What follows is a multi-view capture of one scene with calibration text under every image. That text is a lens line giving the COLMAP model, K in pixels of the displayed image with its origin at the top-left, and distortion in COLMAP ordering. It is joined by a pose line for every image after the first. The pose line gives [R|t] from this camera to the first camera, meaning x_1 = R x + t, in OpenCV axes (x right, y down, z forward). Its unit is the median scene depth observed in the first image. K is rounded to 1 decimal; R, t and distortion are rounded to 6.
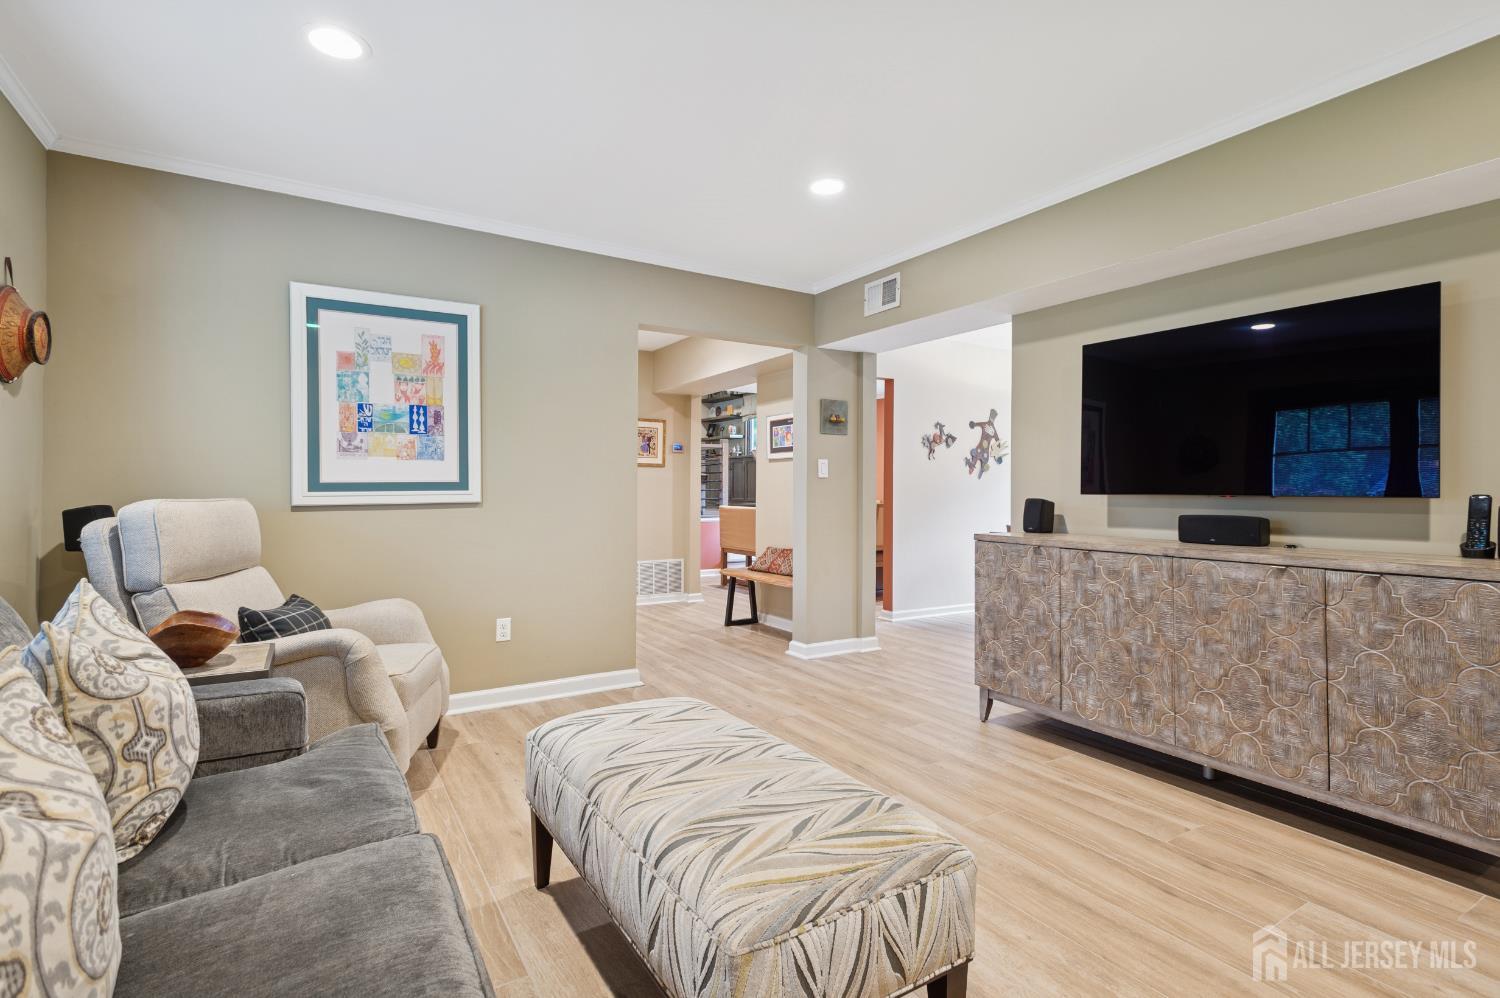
lens RADIAL K [[699.6, 0, 748.6], [0, 699.6, 486.8], [0, 0, 1]] dist [0.013306, -0.003570]
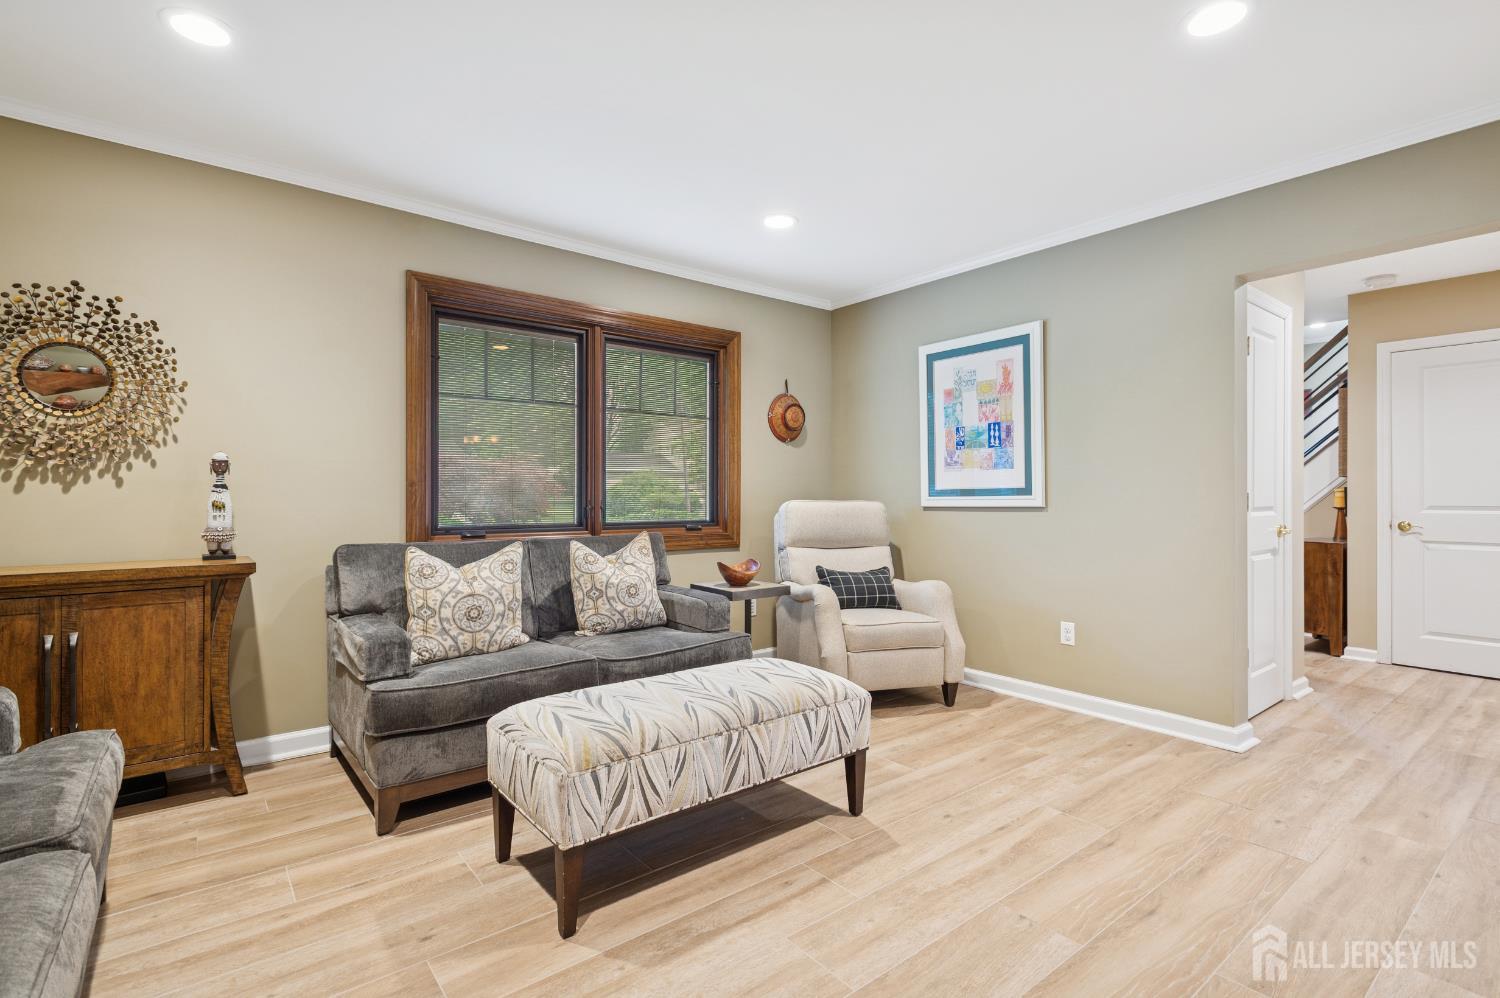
lens RADIAL K [[699.6, 0, 751.6], [0, 699.6, 497.5], [0, 0, 1]] dist [0.013306, -0.003570]
pose [[0.118603, 0.000009, -0.992942, 0.621056], [0.007057, 0.999975, 0.000852, 0.004421], [0.992917, -0.007109, 0.118600, 0.447541]]
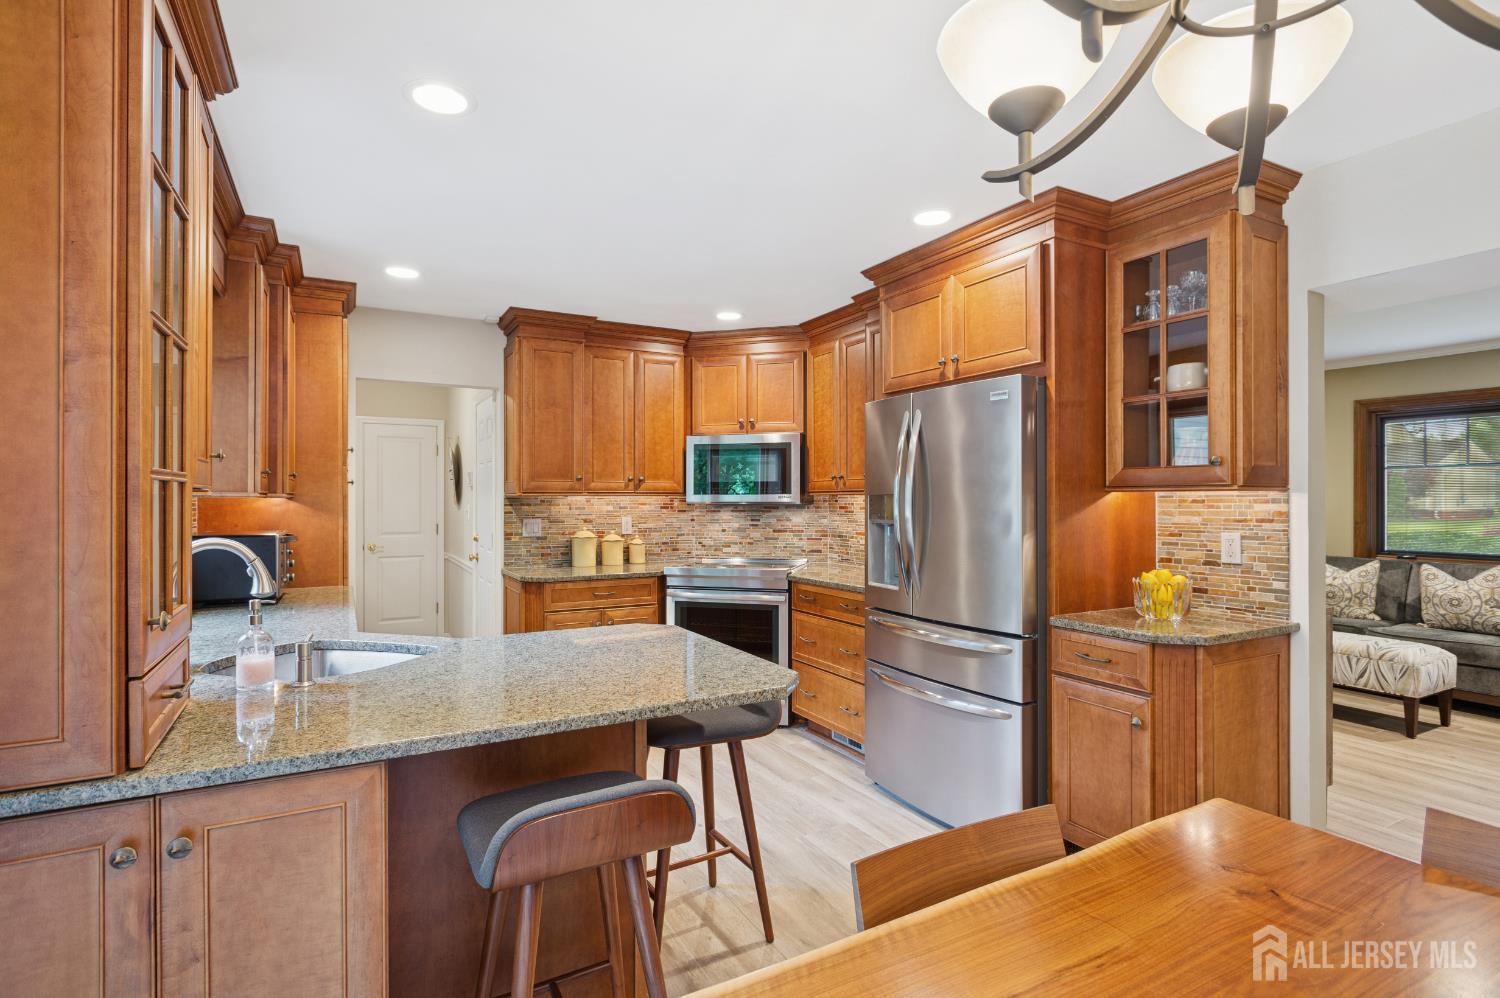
lens RADIAL K [[733.9, 0, 751.2], [0, 733.9, 497.7], [0, 0, 1]] dist [-0.000312, 0.000697]
pose [[-0.999023, -0.005631, 0.043823, 0.958828], [-0.005981, 0.999951, -0.007856, -0.052816], [-0.043777, -0.008110, -0.999008, 1.860551]]
